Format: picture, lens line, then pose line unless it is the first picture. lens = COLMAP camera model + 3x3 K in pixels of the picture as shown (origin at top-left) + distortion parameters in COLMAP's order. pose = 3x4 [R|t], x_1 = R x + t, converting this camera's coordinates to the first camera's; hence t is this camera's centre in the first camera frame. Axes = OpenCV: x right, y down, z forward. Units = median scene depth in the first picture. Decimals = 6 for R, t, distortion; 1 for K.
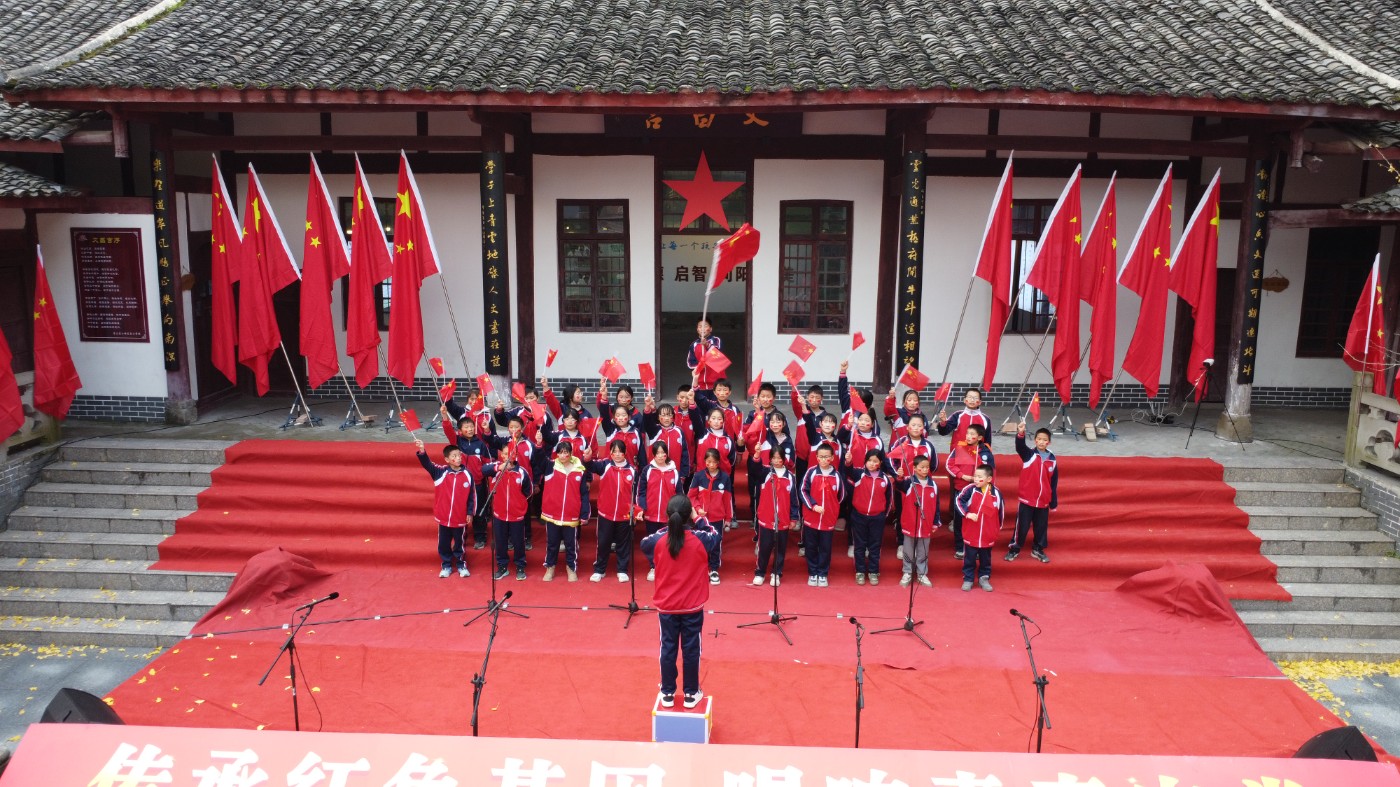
lens RADIAL K [[1009.9, 0, 702.6], [0, 1009.9, 396.0], [0, 0, 1]] dist [-0.033066, -0.003049]
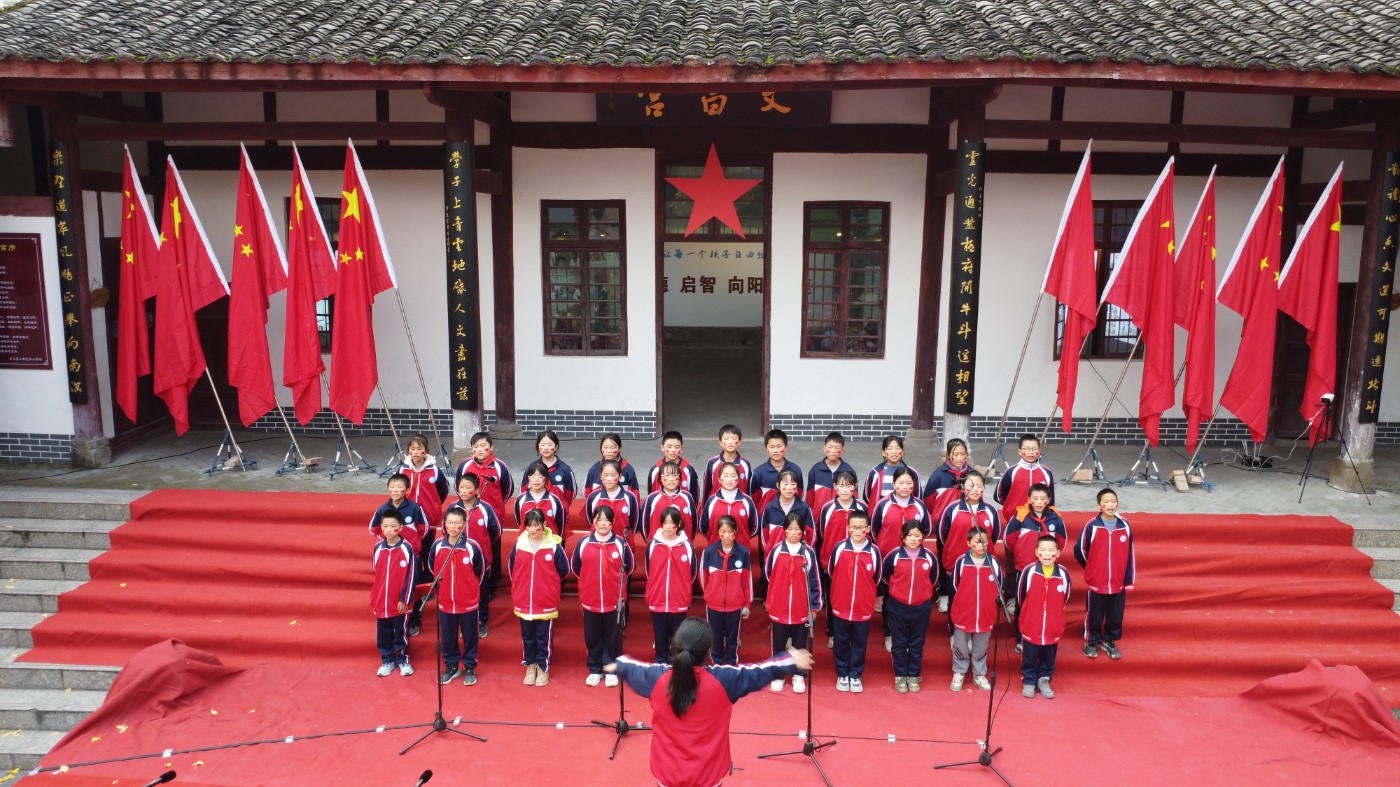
lens RADIAL K [[1012.6, 0, 703.0], [0, 1012.6, 396.2], [0, 0, 1]] dist [-0.051339, 0.028288]
pose [[0.999974, 0.002174, -0.006812, -0.002160], [-0.002221, 0.999974, -0.006922, -0.029486], [0.006797, 0.006937, 0.999953, 0.185871]]
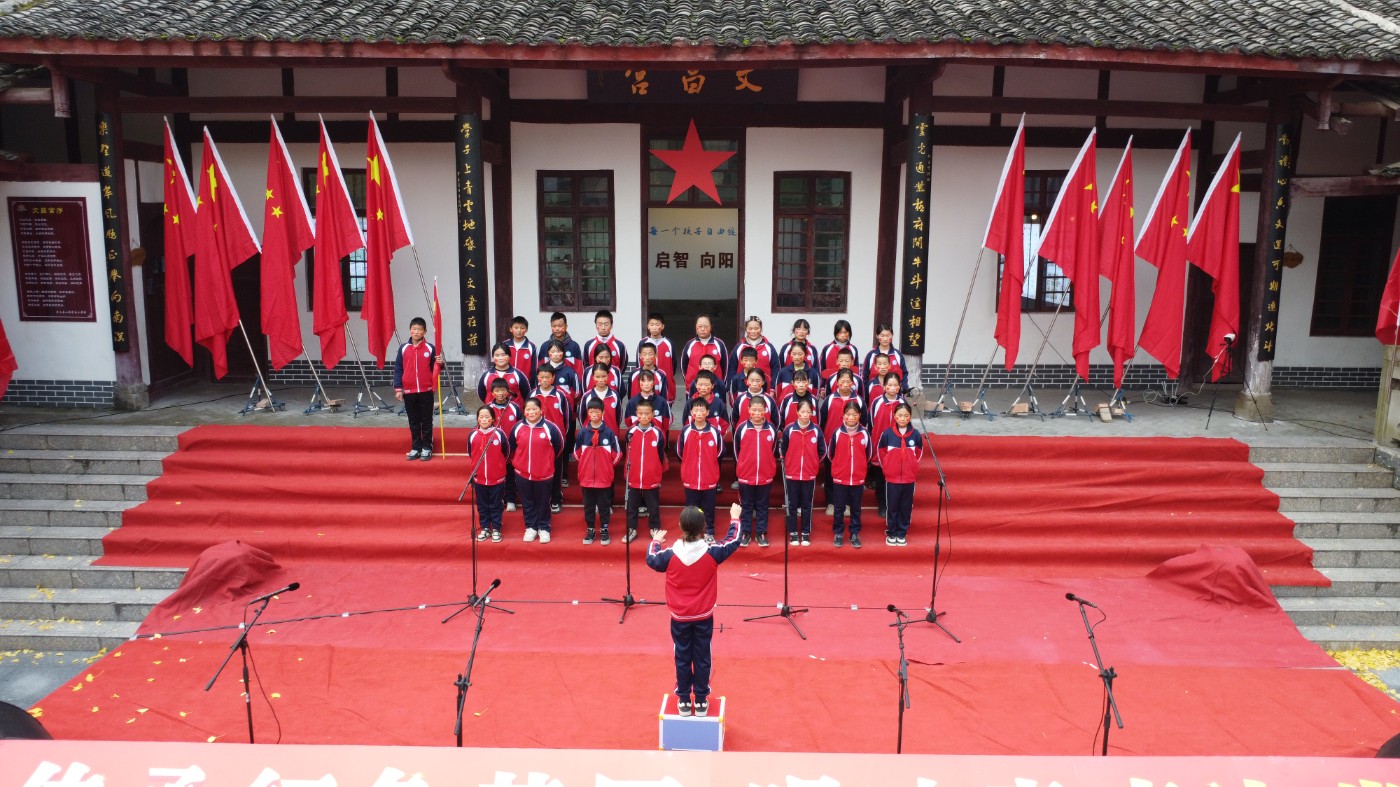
lens RADIAL K [[1011.0, 0, 702.8], [0, 1011.0, 395.9], [0, 0, 1]] dist [-0.039979, 0.009203]
pose [[0.999592, -0.005305, 0.028058, -0.021101], [0.005334, 0.999985, -0.000946, 0.020714], [-0.028053, 0.001095, 0.999606, 0.069491]]
